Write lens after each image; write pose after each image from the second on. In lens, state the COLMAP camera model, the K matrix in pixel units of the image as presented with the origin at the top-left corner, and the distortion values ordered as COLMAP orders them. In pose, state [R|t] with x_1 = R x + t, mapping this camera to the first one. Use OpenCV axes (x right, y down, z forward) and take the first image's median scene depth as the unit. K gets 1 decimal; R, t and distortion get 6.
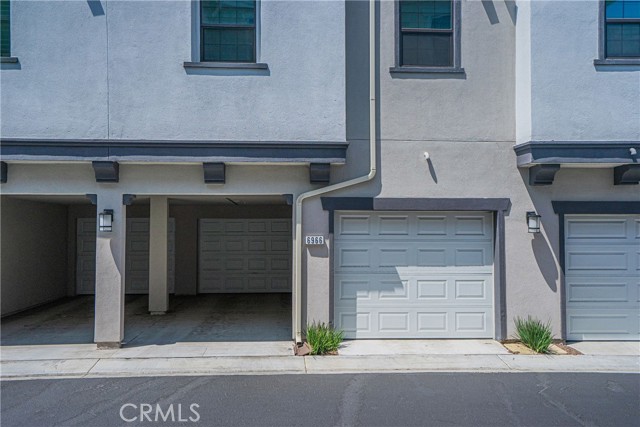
lens RADIAL K [[577.2, 0, 320.0], [0, 577.2, 213.5], [0, 0, 1]] dist [0.022084, 0.004696]
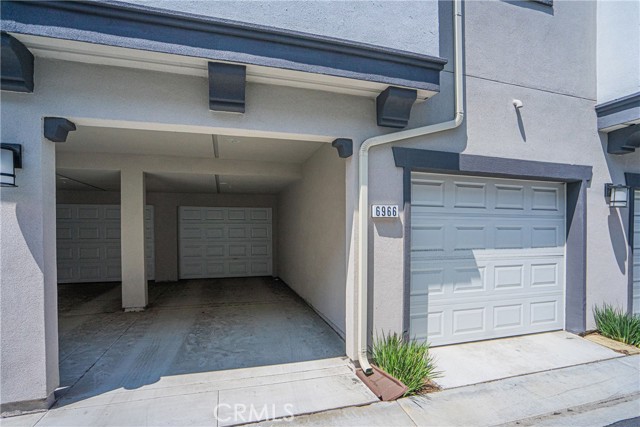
lens RADIAL K [[297.6, 0, 313.4], [0, 297.6, 239.4], [0, 0, 1]] dist [-0.029818, 0.000300]
pose [[0.968938, -0.007100, 0.247203, -0.171059], [-0.005974, 0.998624, 0.052098, 0.060164], [-0.247233, -0.051956, 0.967562, 0.683447]]
